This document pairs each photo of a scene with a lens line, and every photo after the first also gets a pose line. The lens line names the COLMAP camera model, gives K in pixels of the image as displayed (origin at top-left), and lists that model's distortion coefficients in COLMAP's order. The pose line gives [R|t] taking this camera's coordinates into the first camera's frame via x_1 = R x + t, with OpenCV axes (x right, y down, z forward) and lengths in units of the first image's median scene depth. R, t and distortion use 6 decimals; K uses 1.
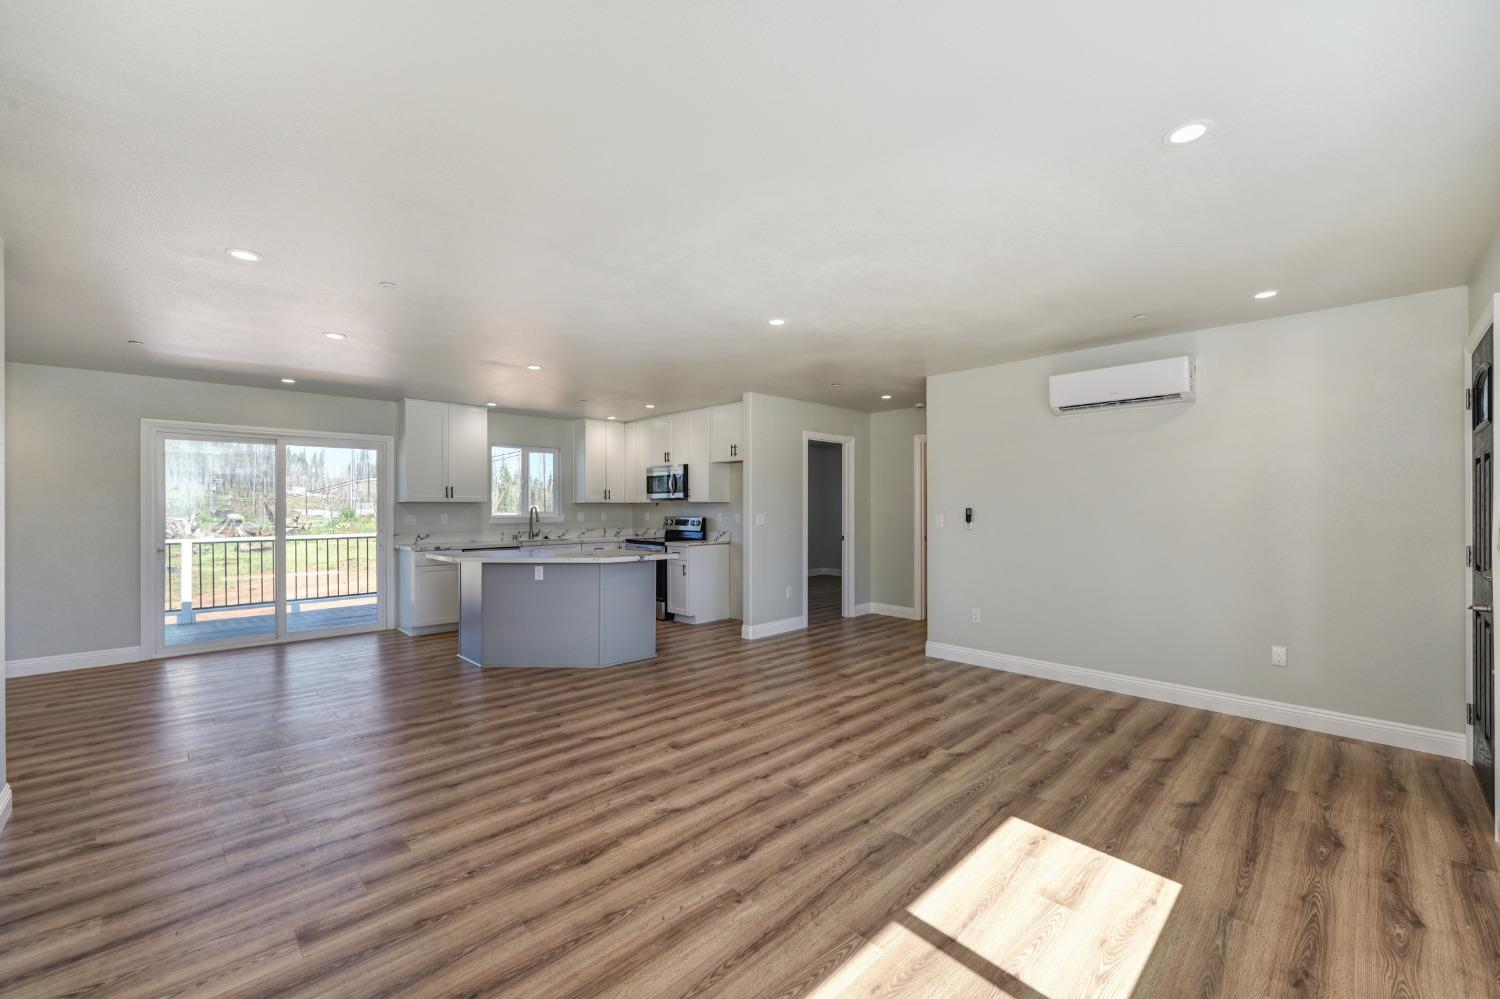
lens RADIAL K [[606.6, 0, 755.6], [0, 606.6, 506.1], [0, 0, 1]] dist [-0.001100, -0.000066]
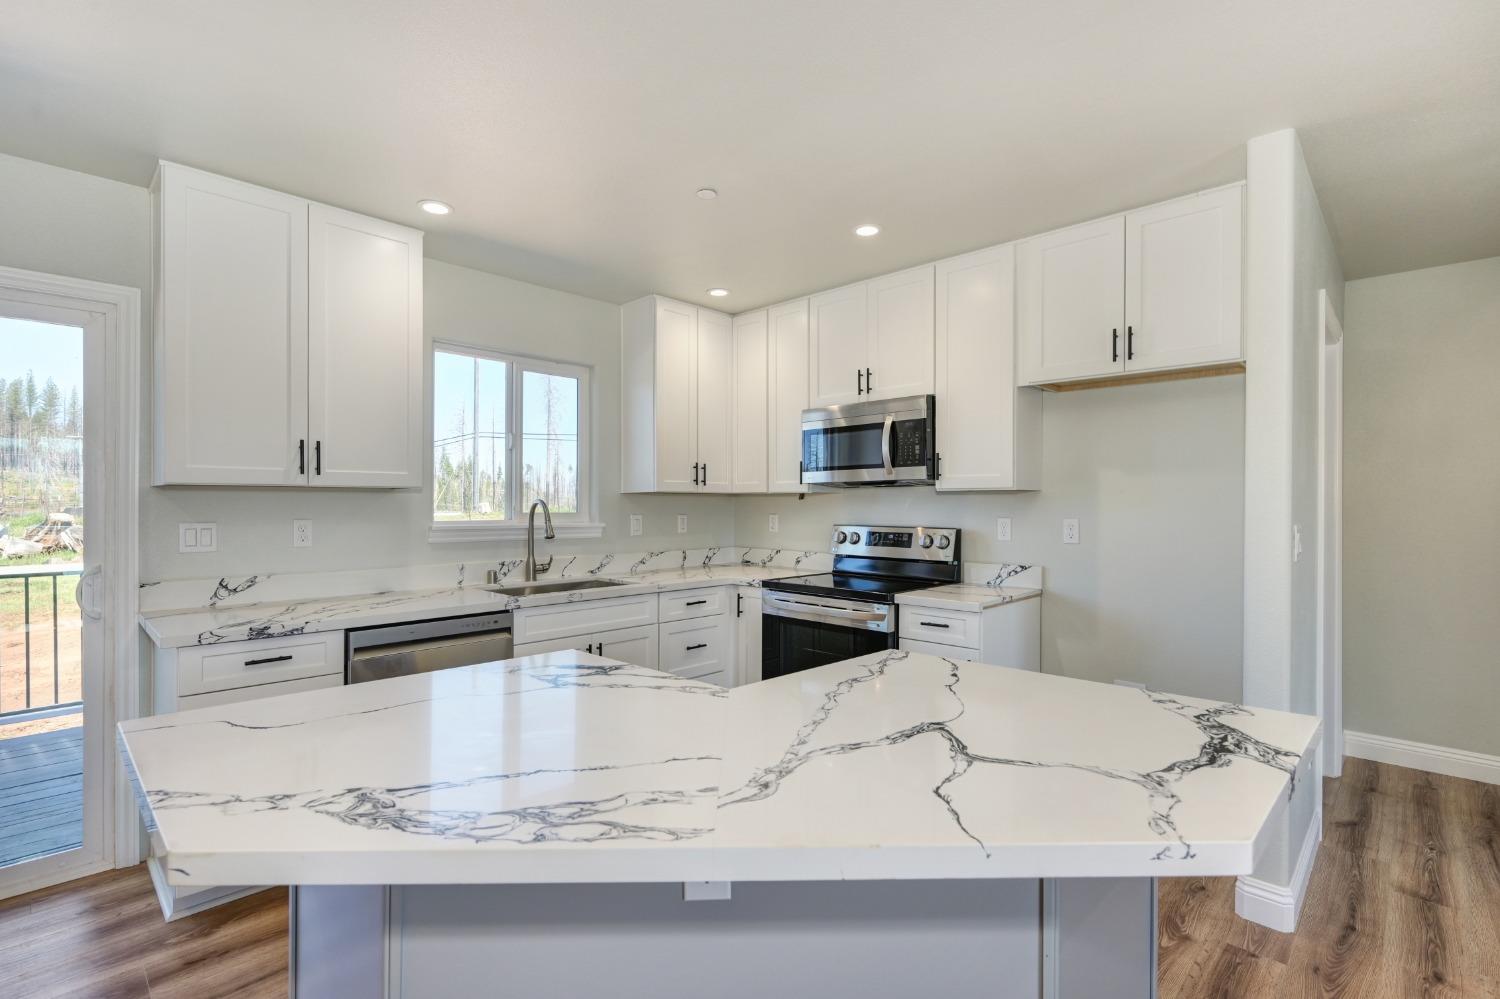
lens RADIAL K [[695.3, 0, 757.6], [0, 695.3, 504.5], [0, 0, 1]] dist [-0.000822, -0.000778]
pose [[0.999584, 0.002184, 0.028763, -0.419440], [-0.002208, 0.999997, 0.000810, 0.004507], [-0.028762, -0.000873, 0.999586, 0.955816]]
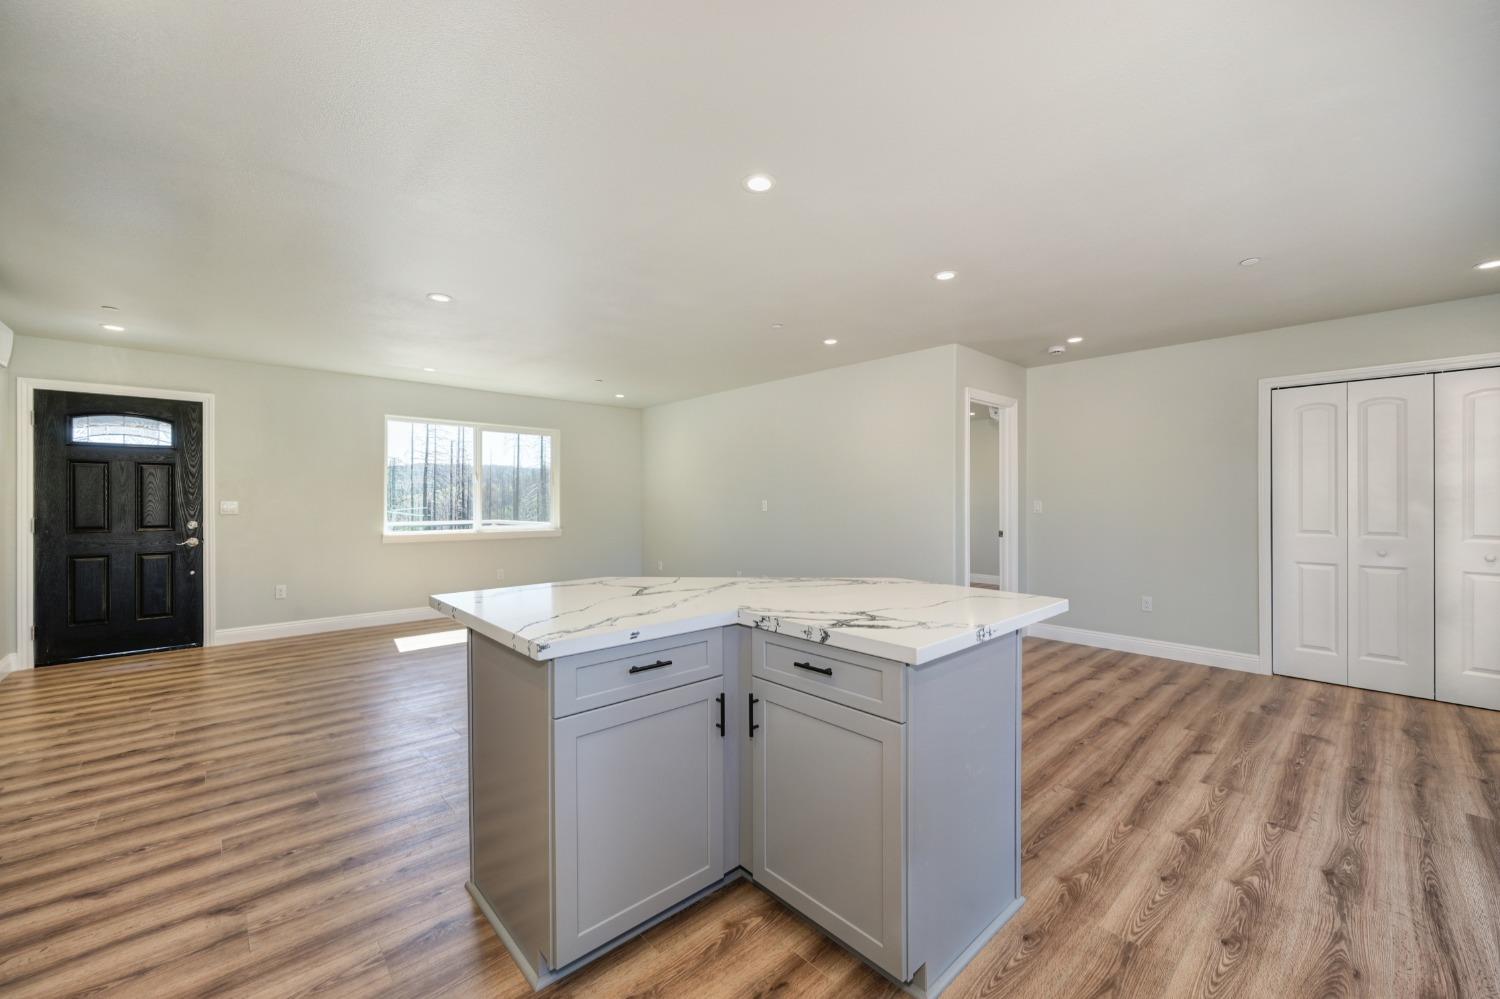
lens RADIAL K [[591.7, 0, 754.4], [0, 591.7, 502.1], [0, 0, 1]] dist [-0.000428, -0.000020]
pose [[-0.999447, 0.001416, 0.033225, -0.450619], [0.001474, 0.999997, 0.001719, 0.019753], [-0.033223, 0.001767, -0.999446, 1.743987]]
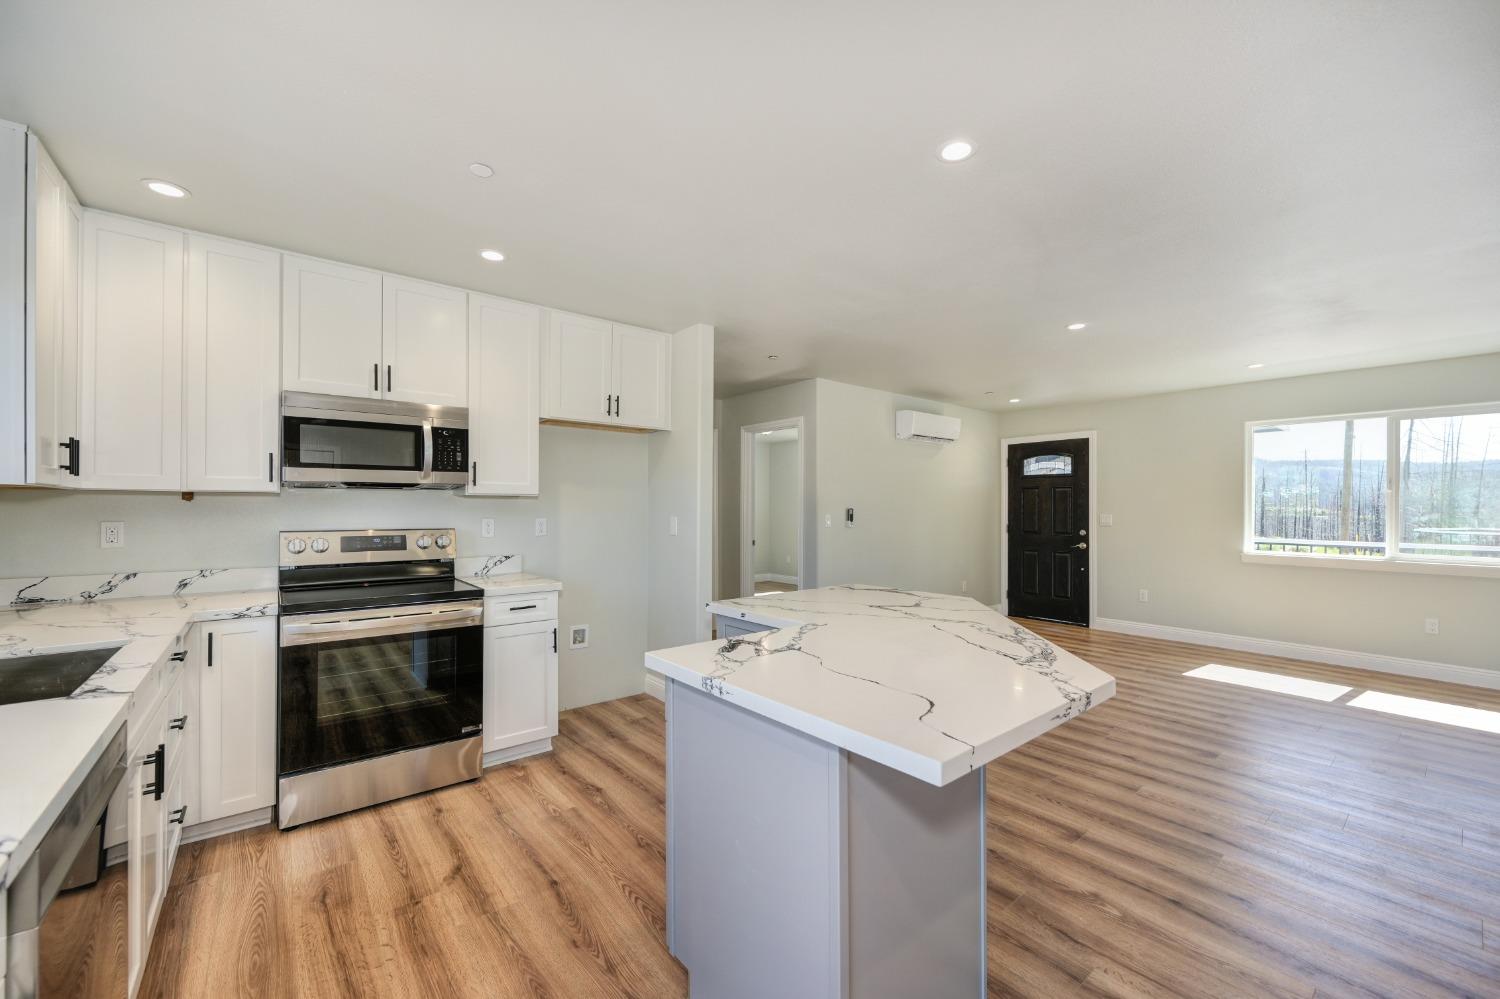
lens RADIAL K [[589.0, 0, 753.3], [0, 589.0, 506.0], [0, 0, 1]] dist [-0.001324, -0.000072]
pose [[0.094023, 0.004857, 0.995558, -0.908249], [-0.002791, 0.999985, -0.004615, 0.005503], [-0.995566, -0.002345, 0.094035, 1.310859]]
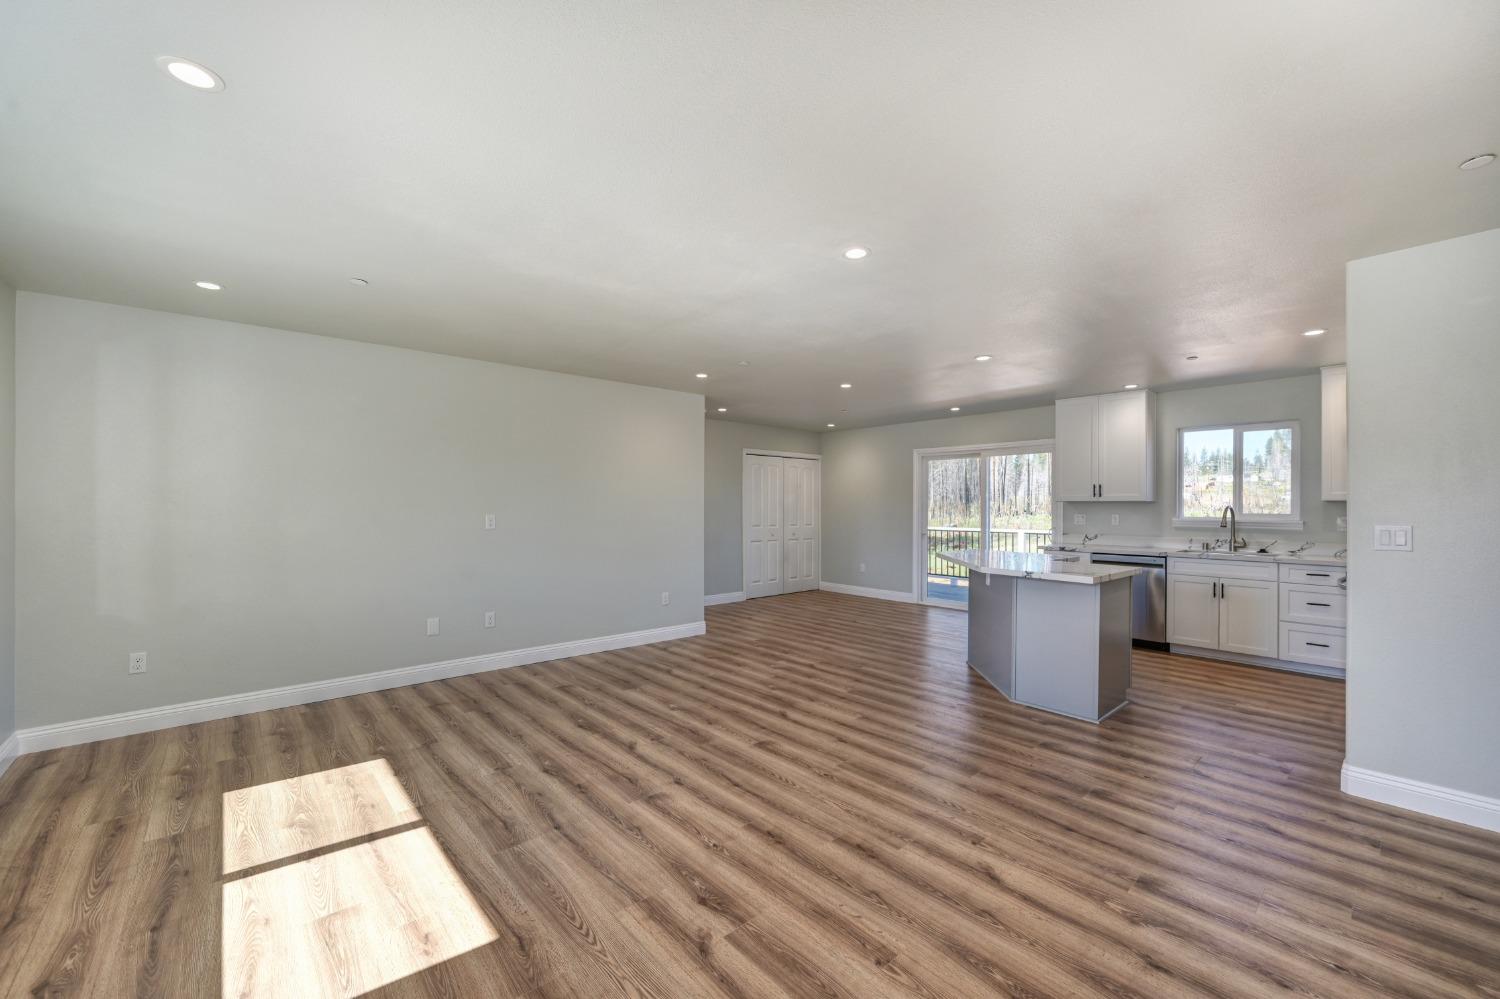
lens RADIAL K [[591.7, 0, 754.4], [0, 591.7, 502.1], [0, 0, 1]] dist [-0.000428, -0.000020]
pose [[-0.048200, -0.004358, -0.998828, 0.681347], [-0.001877, 0.999989, -0.004272, -0.000855], [0.998836, 0.001668, -0.048208, 0.826943]]
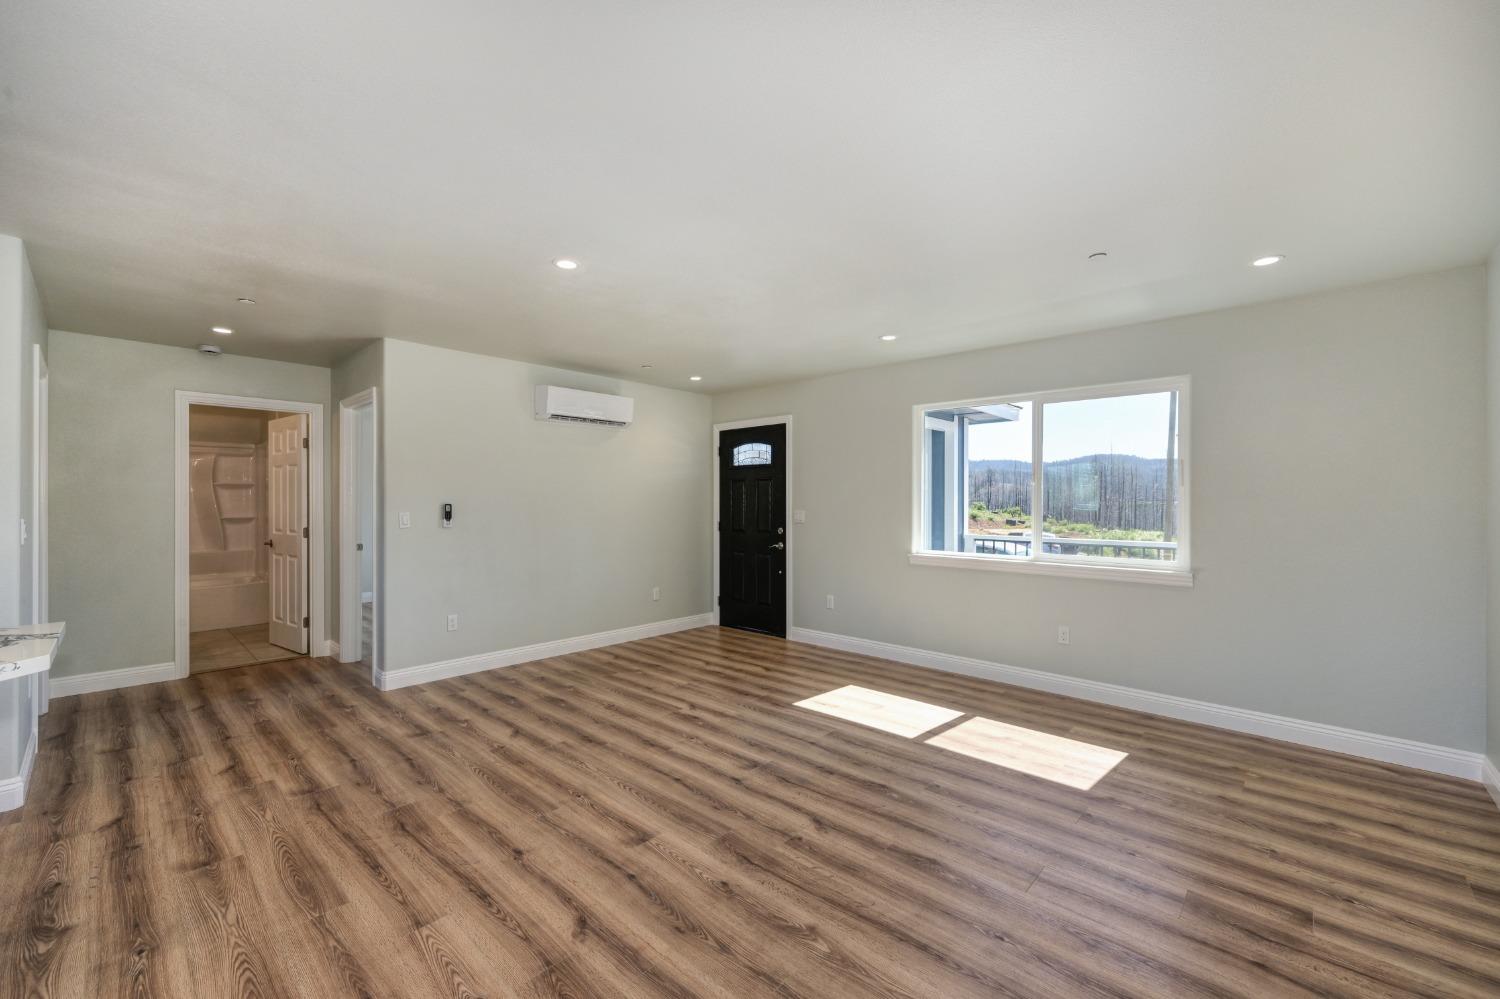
lens RADIAL K [[601.1, 0, 750.0], [0, 601.1, 499.5], [0, 0, 1]] dist [0.000352, 0.000106]
pose [[-0.043091, 0.006549, 0.999050, -0.673837], [-0.001683, 0.999977, -0.006627, 0.002715], [-0.999070, -0.001967, -0.043079, 0.722900]]
